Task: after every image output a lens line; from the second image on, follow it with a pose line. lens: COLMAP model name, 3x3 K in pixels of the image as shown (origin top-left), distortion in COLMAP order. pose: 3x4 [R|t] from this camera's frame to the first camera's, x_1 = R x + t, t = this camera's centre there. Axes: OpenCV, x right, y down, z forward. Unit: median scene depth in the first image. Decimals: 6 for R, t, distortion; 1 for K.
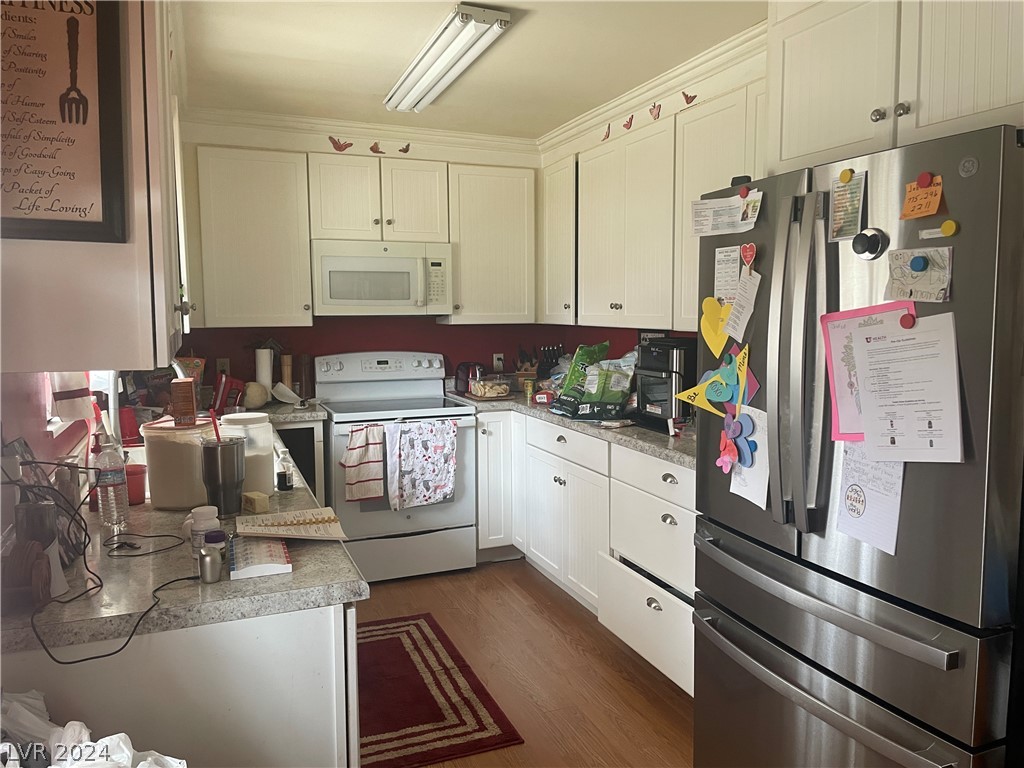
lens RADIAL K [[771.4, 0, 505.1], [0, 771.4, 368.1], [0, 0, 1]] dist [0.094998, -0.126520]
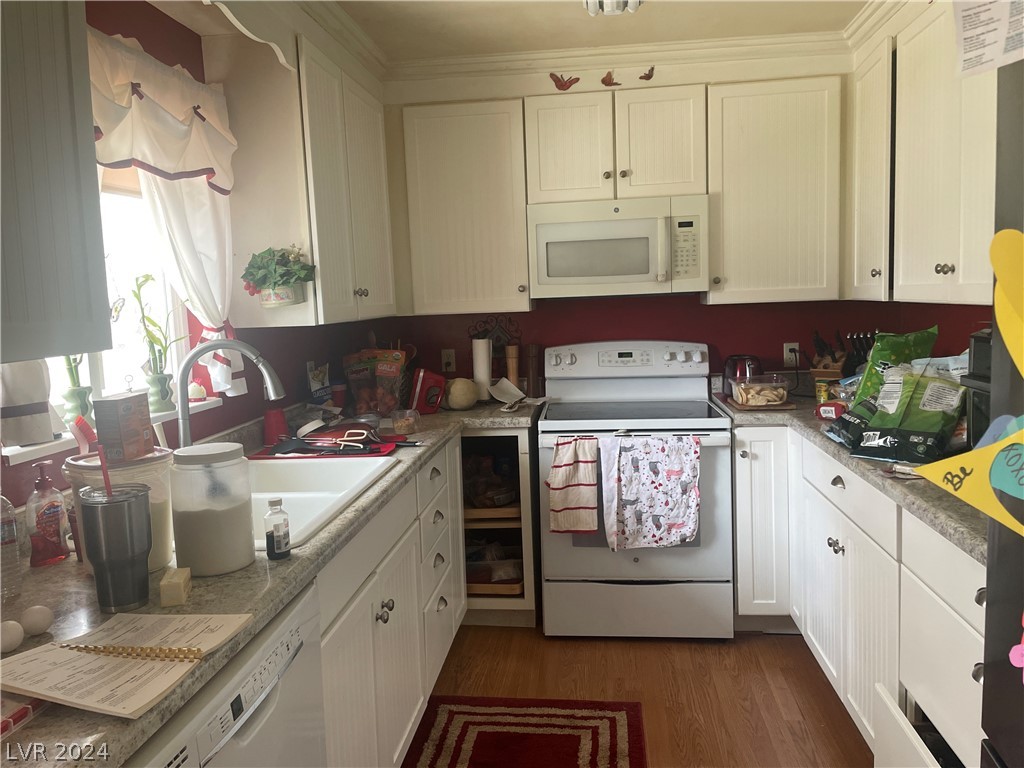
lens RADIAL K [[771.4, 0, 505.1], [0, 771.4, 368.1], [0, 0, 1]] dist [0.094998, -0.126520]
pose [[0.885116, 0.016400, -0.465081, 0.113635], [-0.004755, 0.999645, 0.026201, -0.015410], [0.465346, -0.020980, 0.884880, 0.268348]]
